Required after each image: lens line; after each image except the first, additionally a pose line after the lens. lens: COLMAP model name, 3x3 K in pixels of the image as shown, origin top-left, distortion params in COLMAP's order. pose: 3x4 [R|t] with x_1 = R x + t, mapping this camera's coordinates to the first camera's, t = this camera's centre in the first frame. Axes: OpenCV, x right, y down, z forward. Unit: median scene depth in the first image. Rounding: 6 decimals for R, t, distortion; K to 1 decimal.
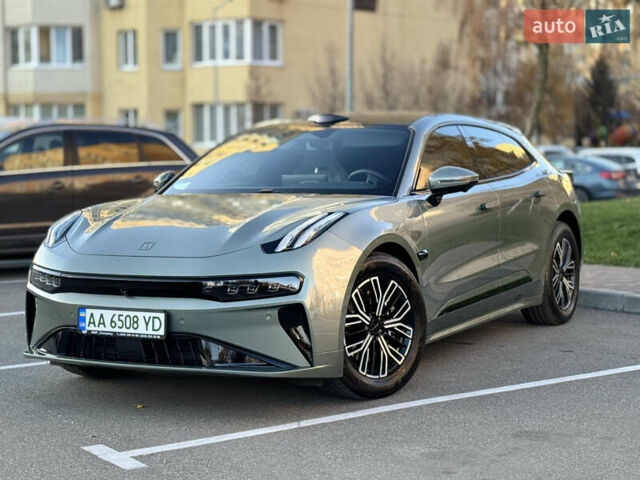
lens RADIAL K [[1238.6, 0, 320.0], [0, 1238.6, 240.0], [0, 0, 1]] dist [0.079453, 0.336958]
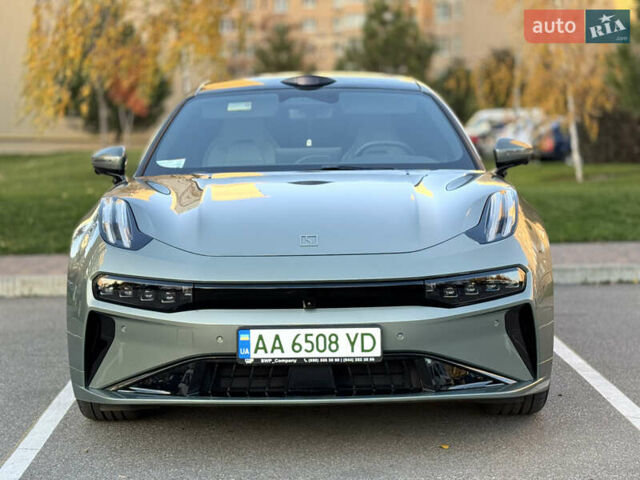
lens RADIAL K [[1238.6, 0, 320.0], [0, 1238.6, 240.0], [0, 0, 1]] dist [0.079453, 0.336958]
pose [[0.877708, -0.042599, 0.477298, -0.501936], [0.034397, 0.999072, 0.025915, -0.015483], [-0.477959, -0.006329, 0.878359, 0.335852]]
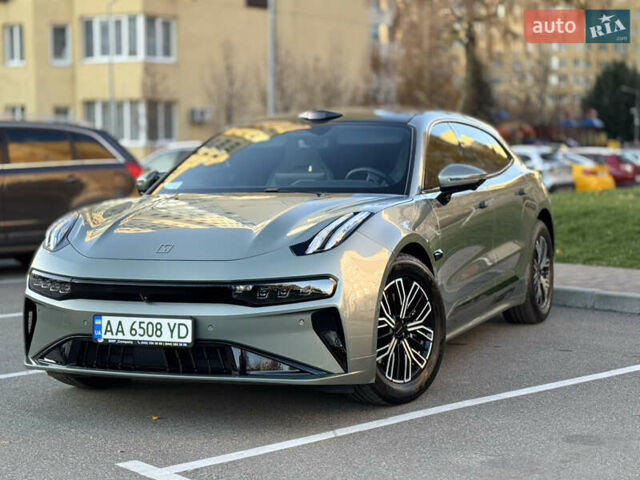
lens RADIAL K [[1238.6, 0, 320.0], [0, 1238.6, 240.0], [0, 0, 1]] dist [0.079453, 0.336958]
pose [[0.994843, -0.009080, 0.101017, -0.118722], [0.008933, 0.999958, 0.001907, -0.002745], [-0.101031, -0.000995, 0.994883, 0.044715]]
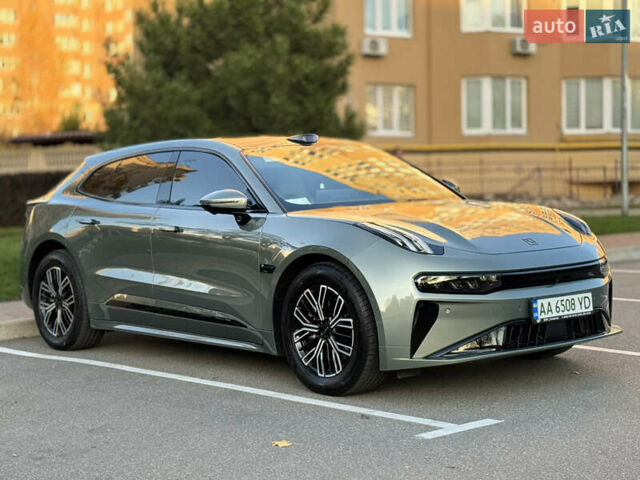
lens RADIAL K [[1238.6, 0, 320.0], [0, 1238.6, 240.0], [0, 0, 1]] dist [0.079453, 0.336958]
pose [[0.351786, -0.046940, 0.934903, -1.285689], [0.094780, 0.995395, 0.014314, -0.031594], [-0.931270, 0.083575, 0.354615, 0.786823]]
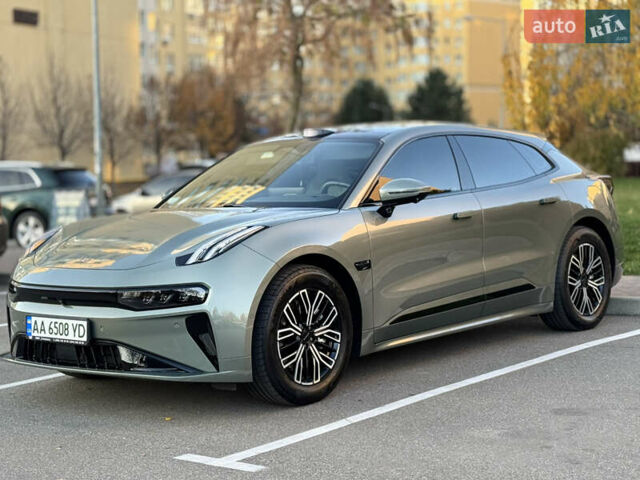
lens RADIAL K [[1238.6, 0, 320.0], [0, 1238.6, 240.0], [0, 0, 1]] dist [0.079453, 0.336958]
pose [[0.976693, -0.008972, -0.214452, 0.298164], [0.008810, 0.999960, -0.001711, -0.008175], [0.214459, -0.000218, 0.976733, -0.020408]]
